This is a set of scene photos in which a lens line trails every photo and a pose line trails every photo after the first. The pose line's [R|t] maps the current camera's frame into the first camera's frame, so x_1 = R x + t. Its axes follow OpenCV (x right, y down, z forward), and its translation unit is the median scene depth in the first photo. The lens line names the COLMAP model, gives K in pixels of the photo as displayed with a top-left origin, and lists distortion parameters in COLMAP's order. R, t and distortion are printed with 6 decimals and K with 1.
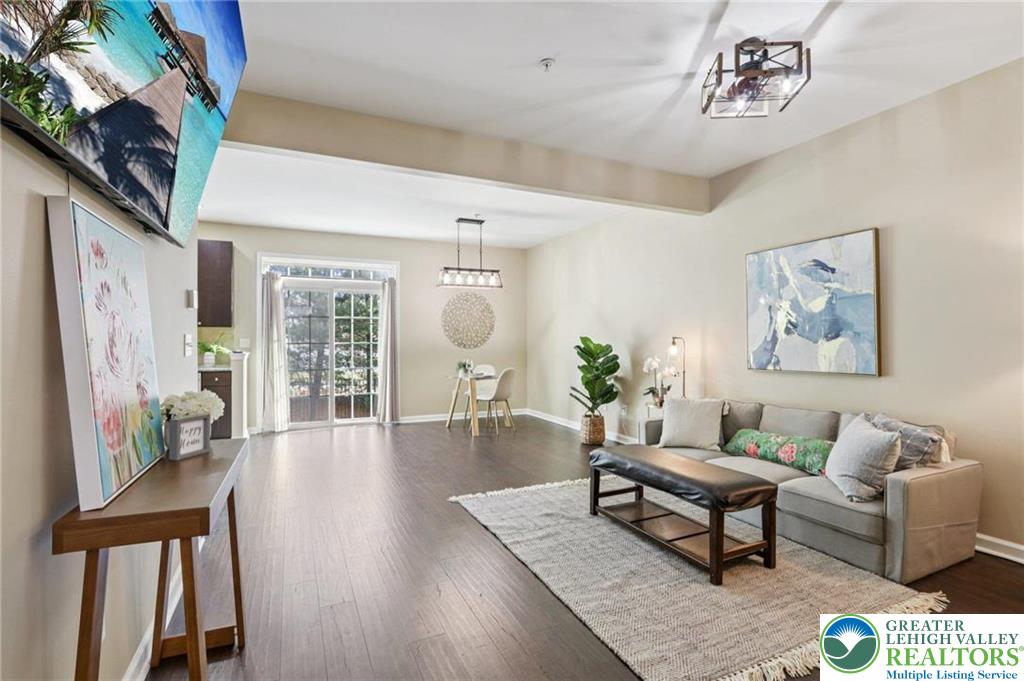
lens RADIAL K [[473.6, 0, 507.3], [0, 473.6, 340.3], [0, 0, 1]] dist [-0.016654, 0.000410]
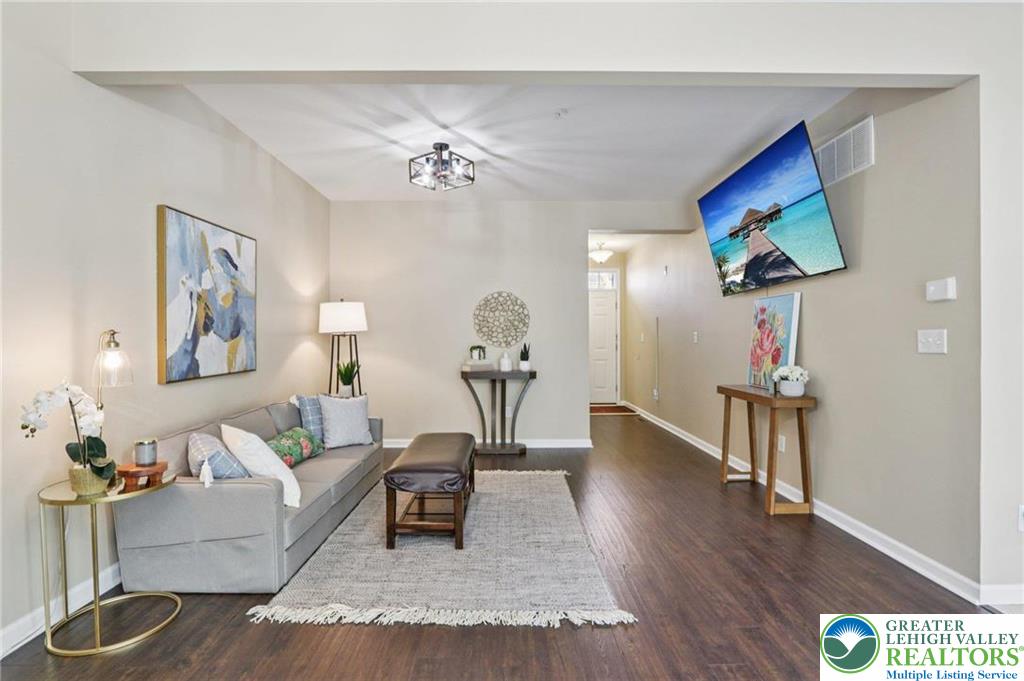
lens RADIAL K [[489.0, 0, 507.1], [0, 489.0, 338.5], [0, 0, 1]] dist [-0.015743, 0.000446]
pose [[-0.909962, 0.003096, 0.414680, -0.131556], [0.002075, 0.999994, -0.002912, 0.002055], [-0.414686, -0.001789, -0.909963, 0.925121]]
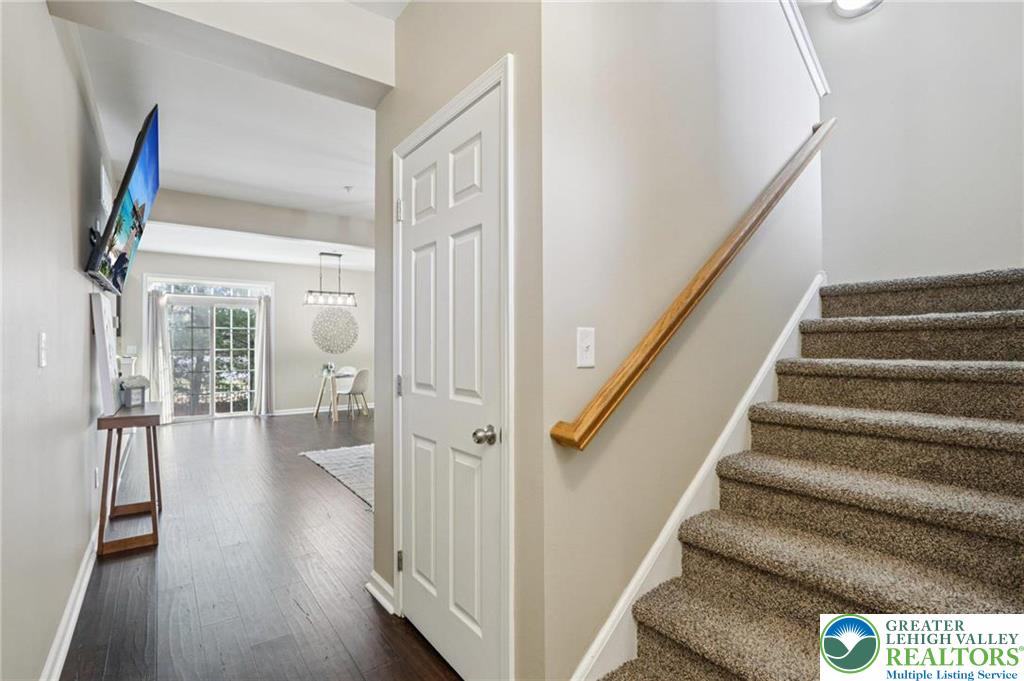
lens RADIAL K [[477.3, 0, 509.9], [0, 477.3, 344.2], [0, 0, 1]] dist [-0.016081, 0.000327]
pose [[0.978986, -0.001128, 0.203923, 0.130066], [0.001896, 0.999992, -0.003569, -0.002179], [-0.203917, 0.003881, 0.978980, -0.354071]]
